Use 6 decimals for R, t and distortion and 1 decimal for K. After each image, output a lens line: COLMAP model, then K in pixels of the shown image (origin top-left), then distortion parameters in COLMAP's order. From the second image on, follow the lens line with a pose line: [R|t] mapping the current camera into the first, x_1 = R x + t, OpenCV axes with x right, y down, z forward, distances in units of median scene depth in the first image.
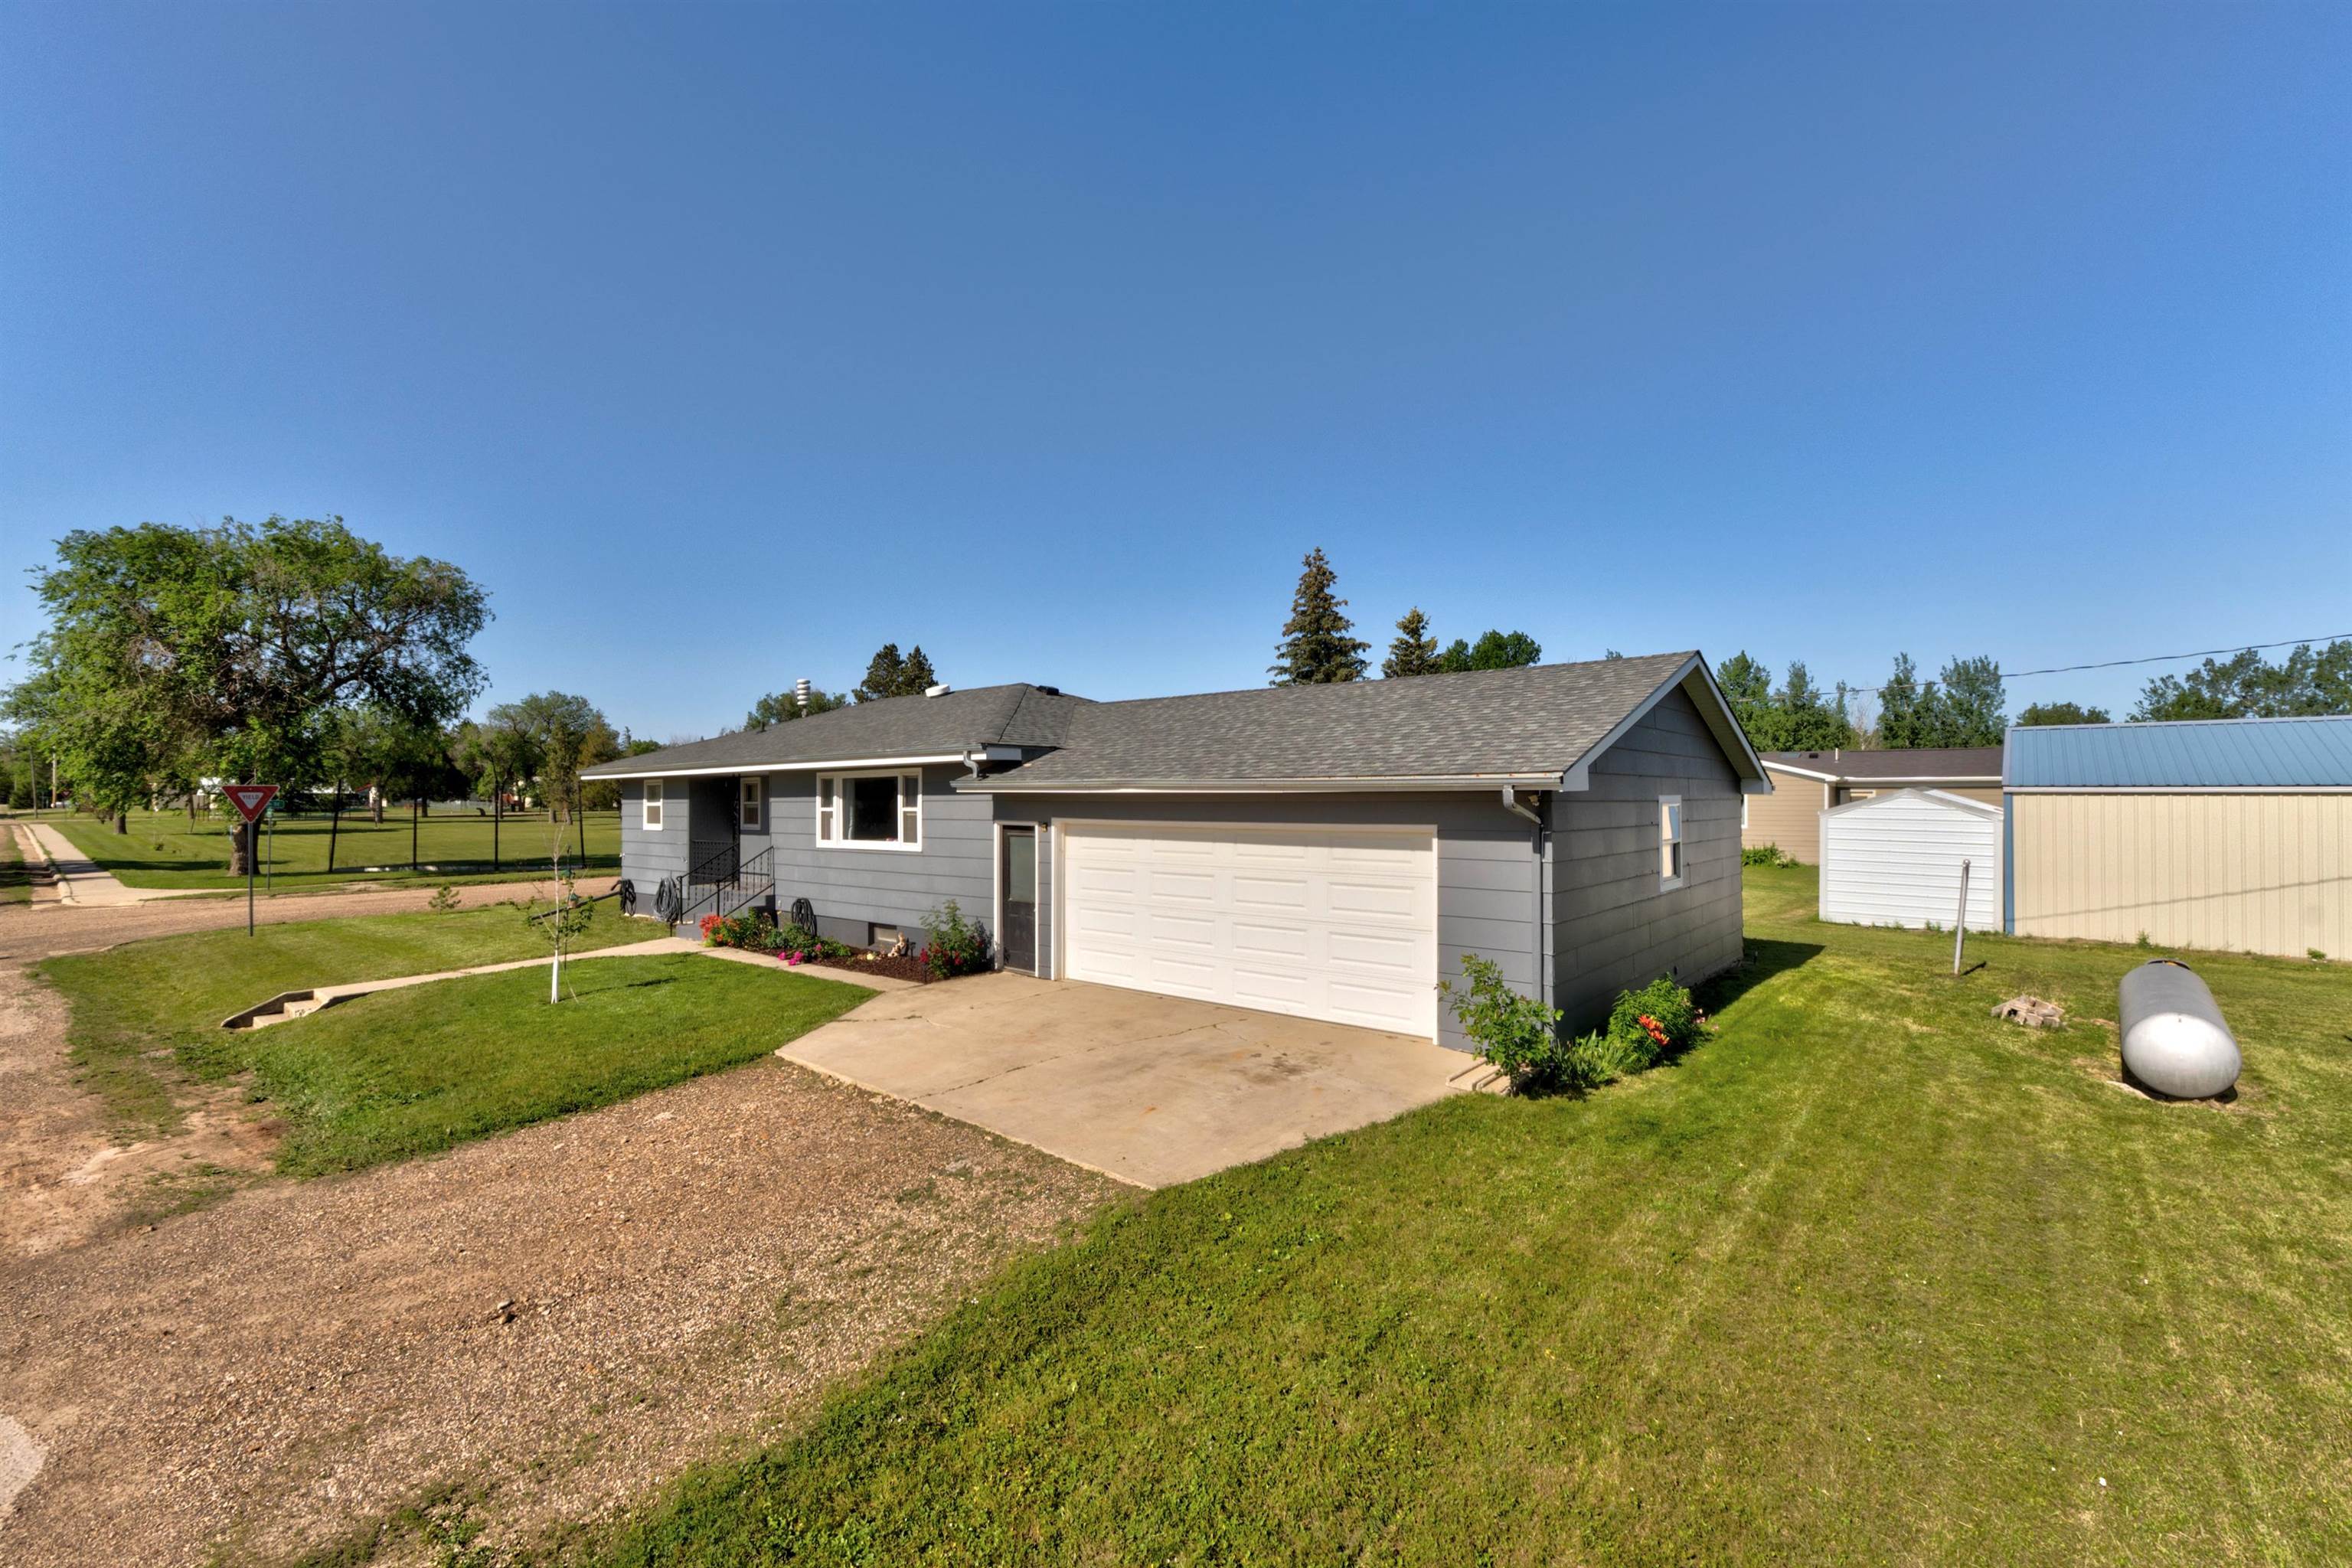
lens RADIAL K [[992.2, 0, 1171.9], [0, 992.2, 791.4], [0, 0, 1]] dist [0.008817, -0.002012]
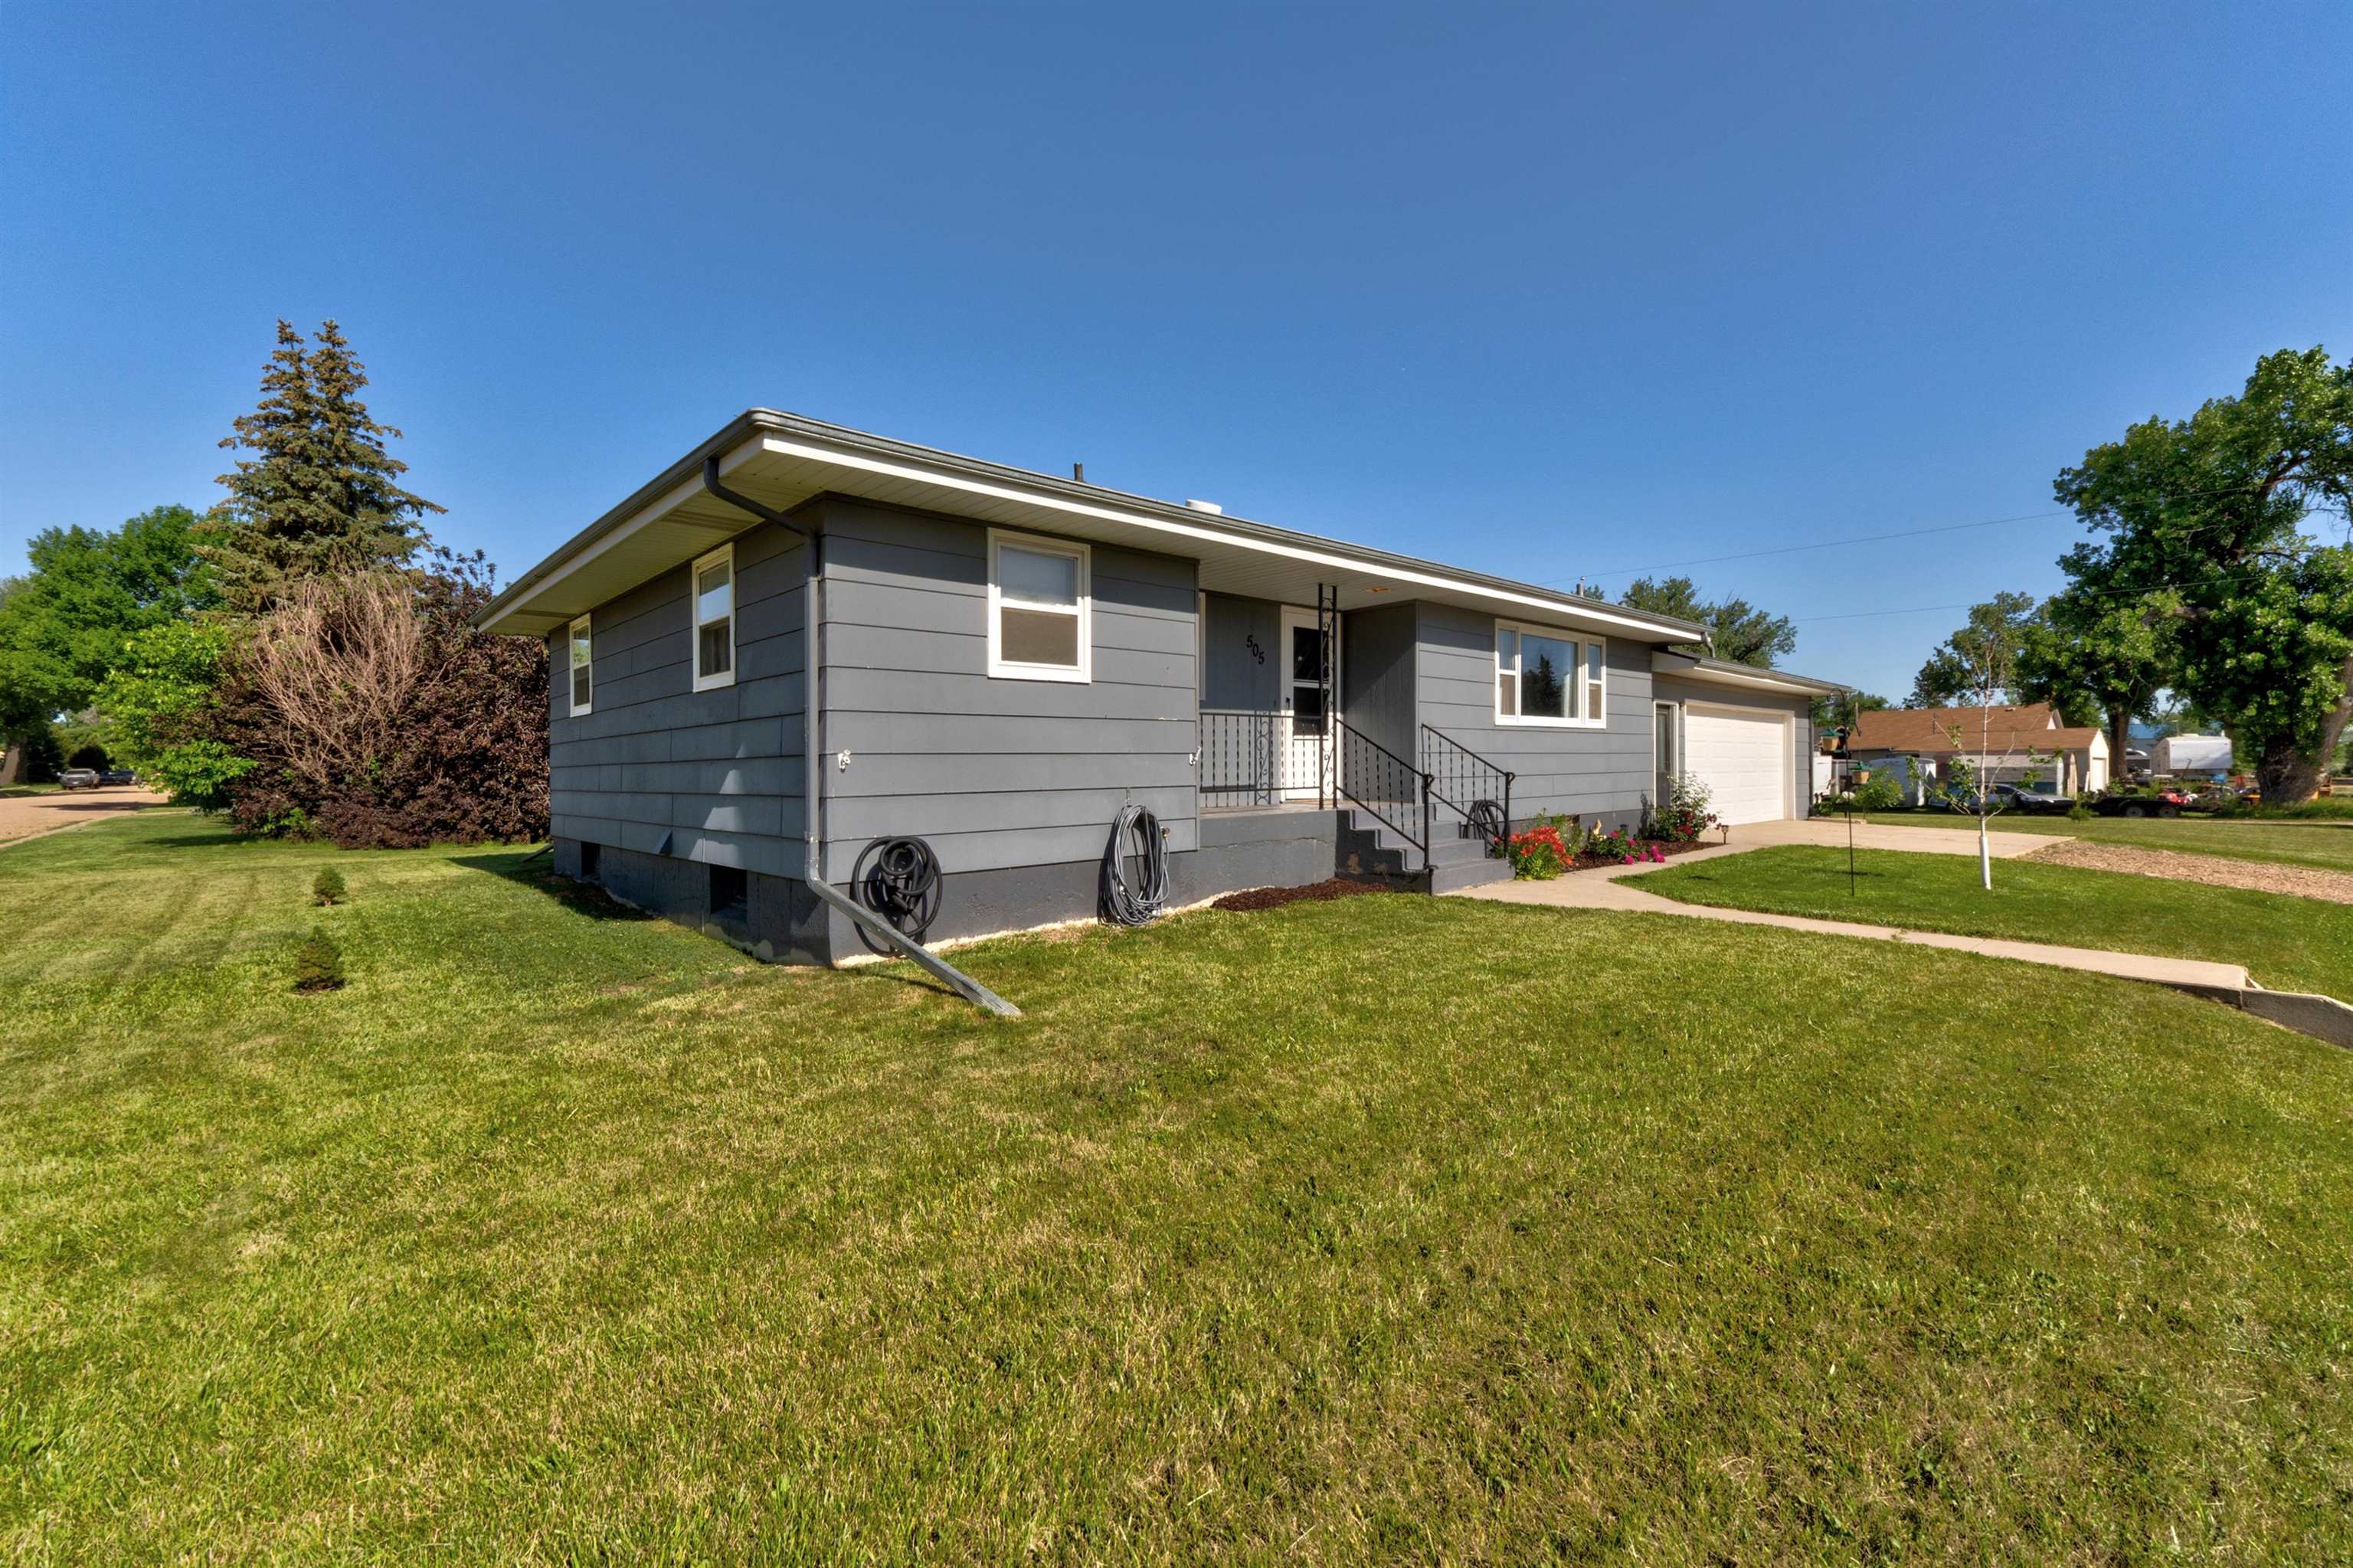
lens RADIAL K [[992.6, 0, 1174.1], [0, 992.6, 777.8], [0, 0, 1]] dist [0.008817, -0.002012]
pose [[0.125335, -0.003838, 0.992107, -1.095368], [0.002280, 0.999991, 0.003581, 0.091629], [-0.992112, 0.001814, 0.125343, 1.150209]]
